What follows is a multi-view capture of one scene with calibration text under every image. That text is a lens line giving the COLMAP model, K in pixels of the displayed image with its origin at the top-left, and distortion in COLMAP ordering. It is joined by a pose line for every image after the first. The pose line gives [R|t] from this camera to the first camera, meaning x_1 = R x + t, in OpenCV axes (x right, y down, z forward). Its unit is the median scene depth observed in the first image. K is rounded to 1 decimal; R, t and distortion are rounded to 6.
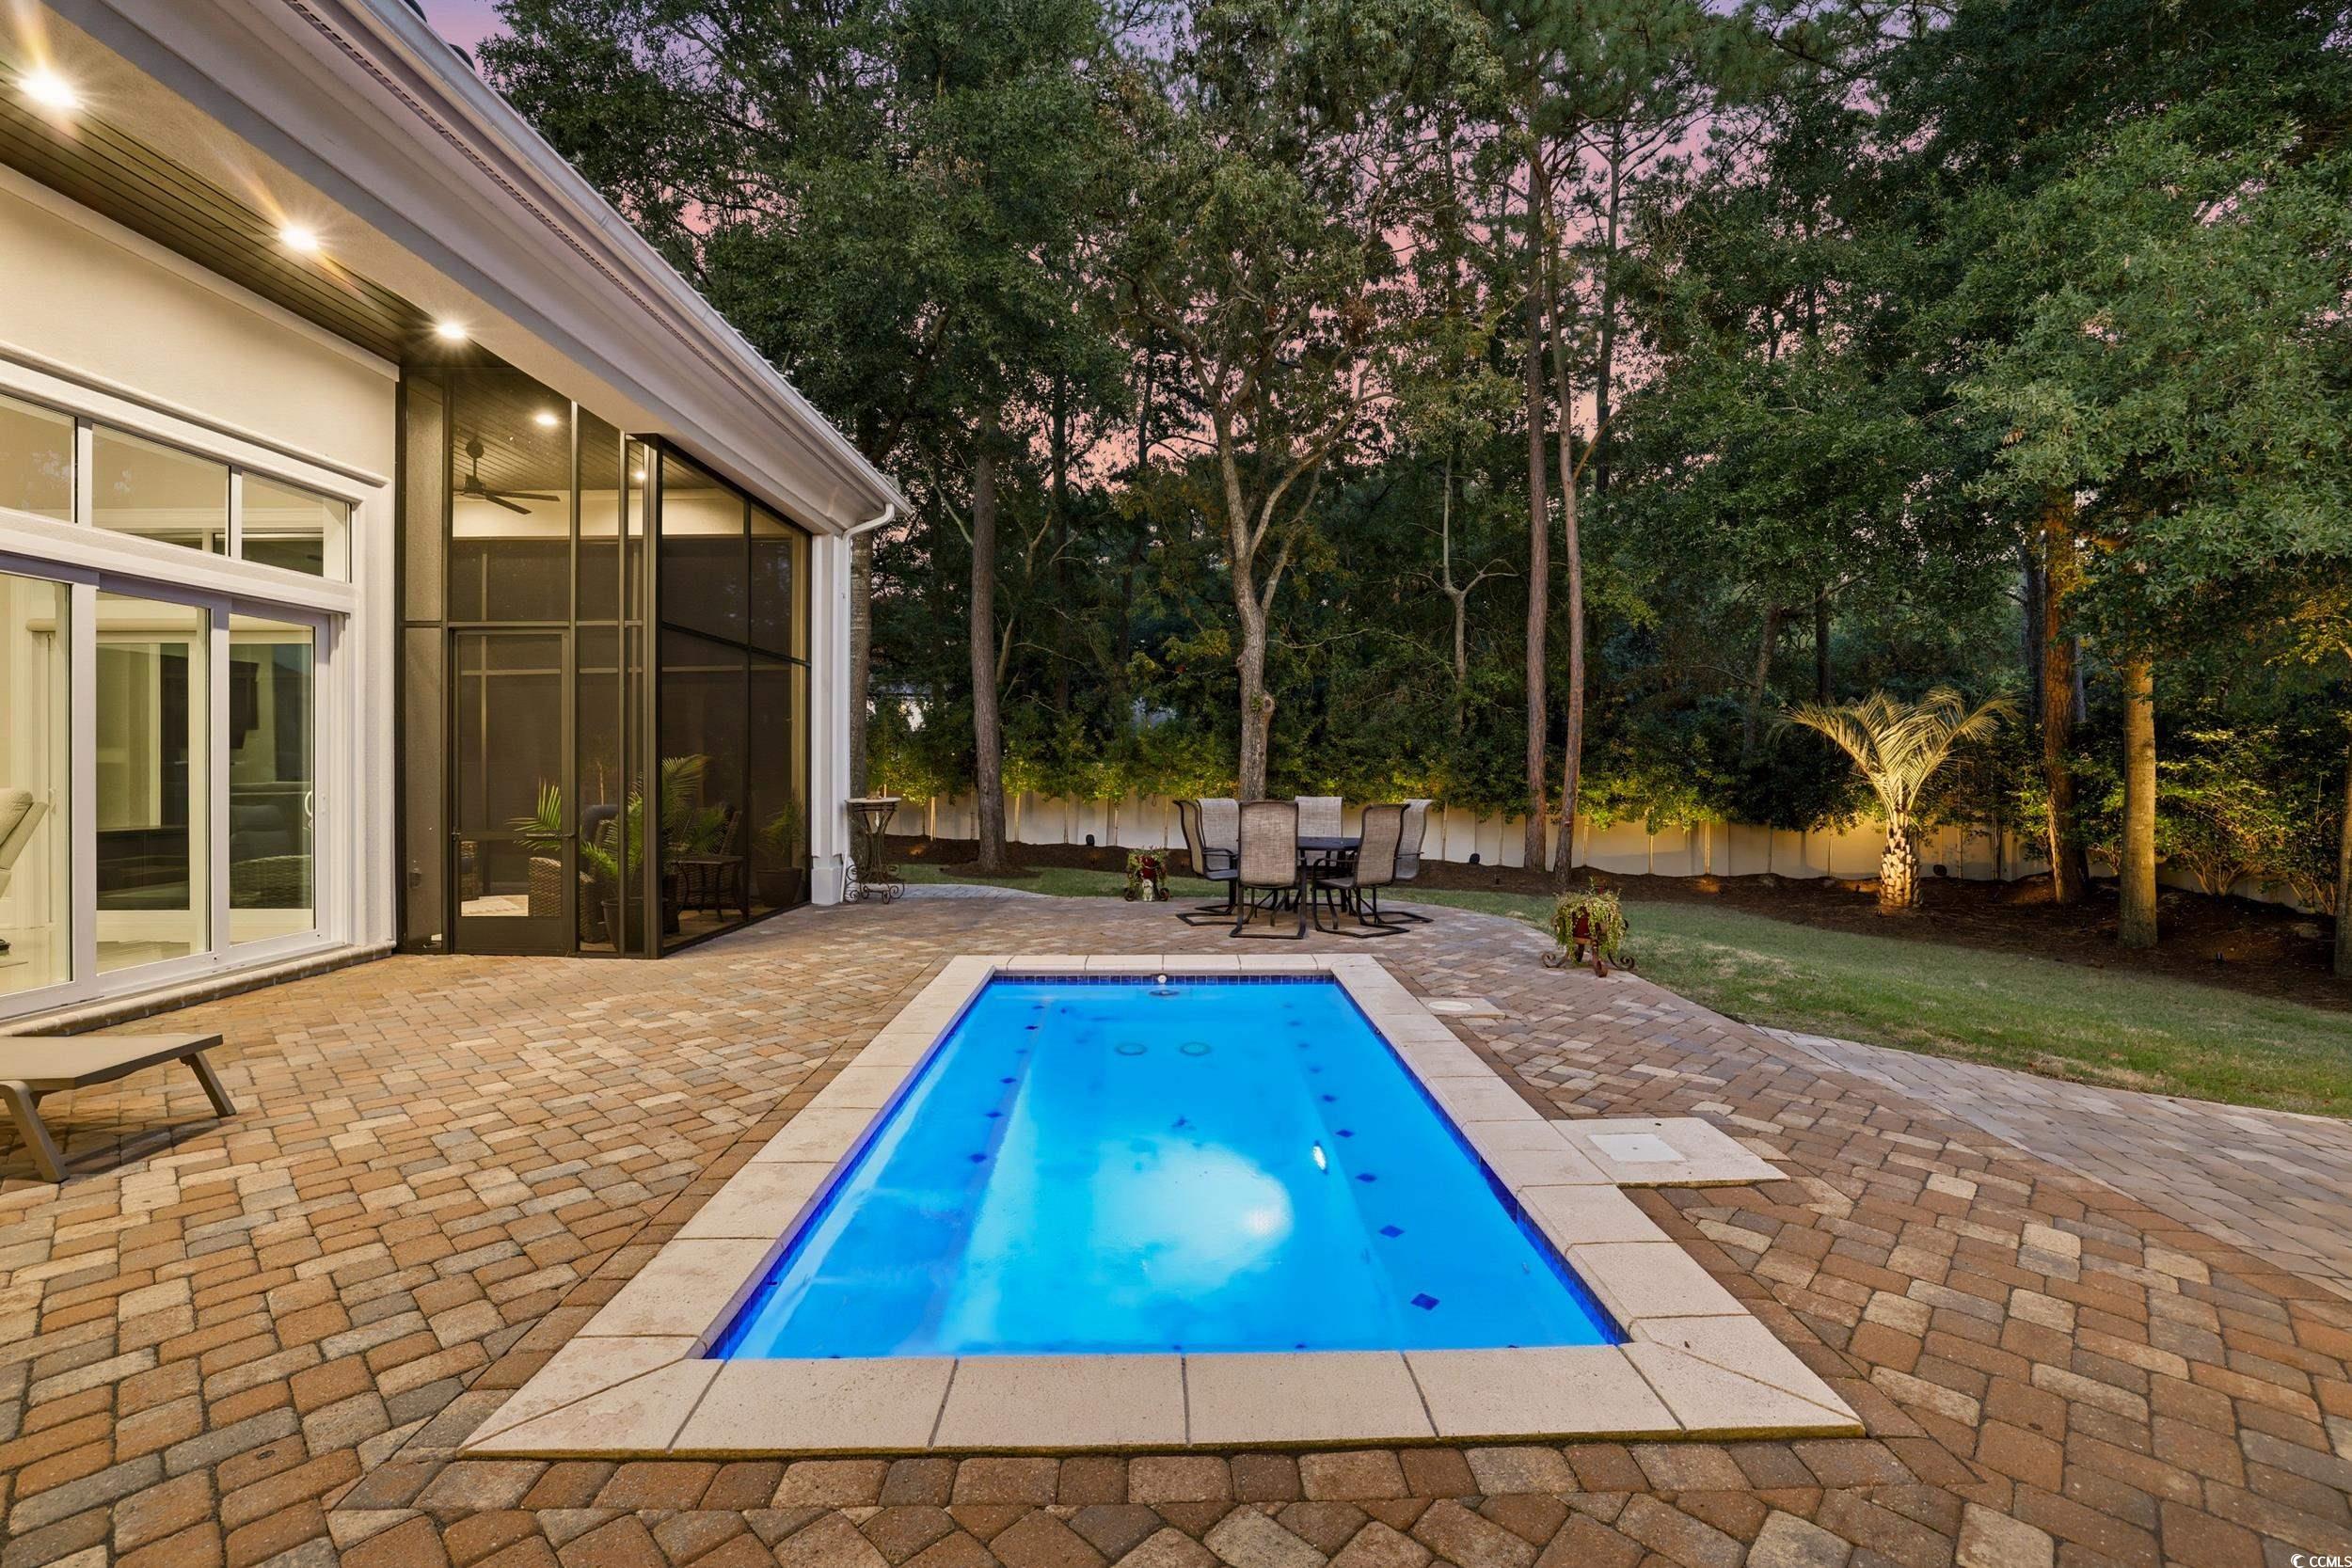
lens RADIAL K [[1012.4, 0, 1164.4], [0, 1012.4, 763.4], [0, 0, 1]] dist [-0.013160, 0.001365]
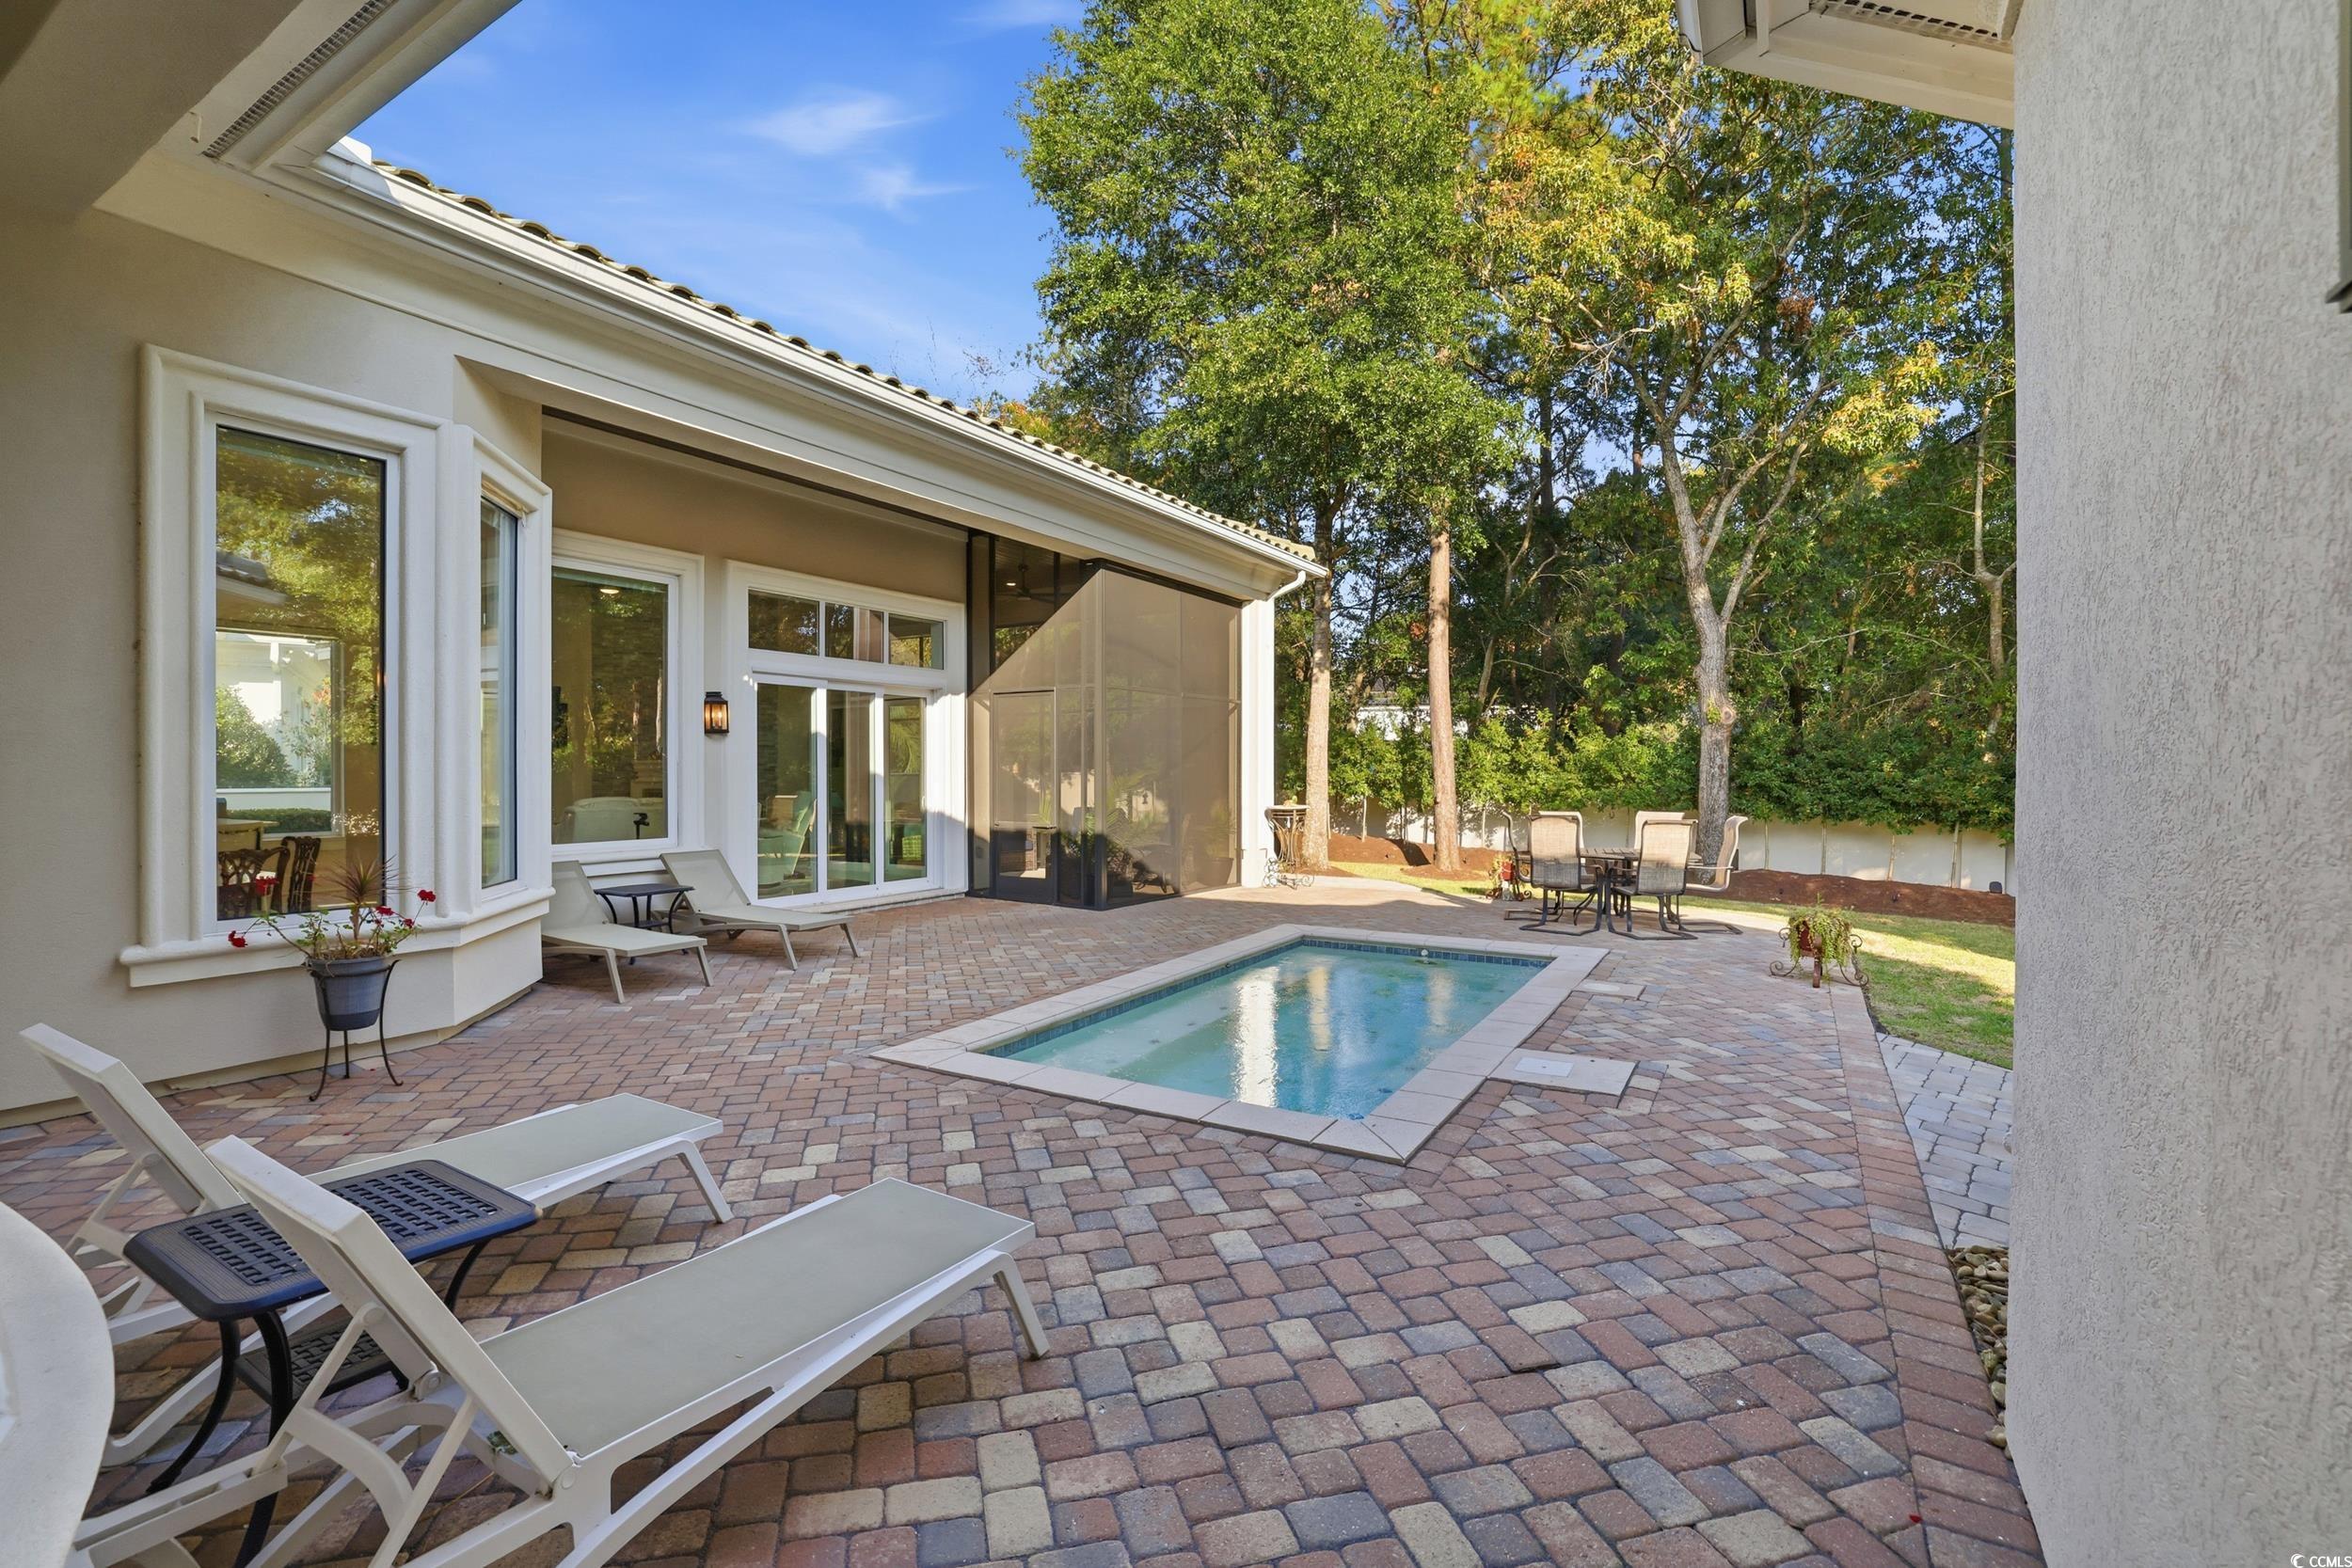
lens RADIAL K [[1012.4, 0, 1184.9], [0, 1012.4, 781.2], [0, 0, 1]] dist [-0.013160, 0.001365]
pose [[0.855801, 0.007843, -0.517247, 0.730715], [-0.001433, 0.999917, 0.012789, -0.033525], [0.517304, -0.010203, 0.855741, -0.442521]]
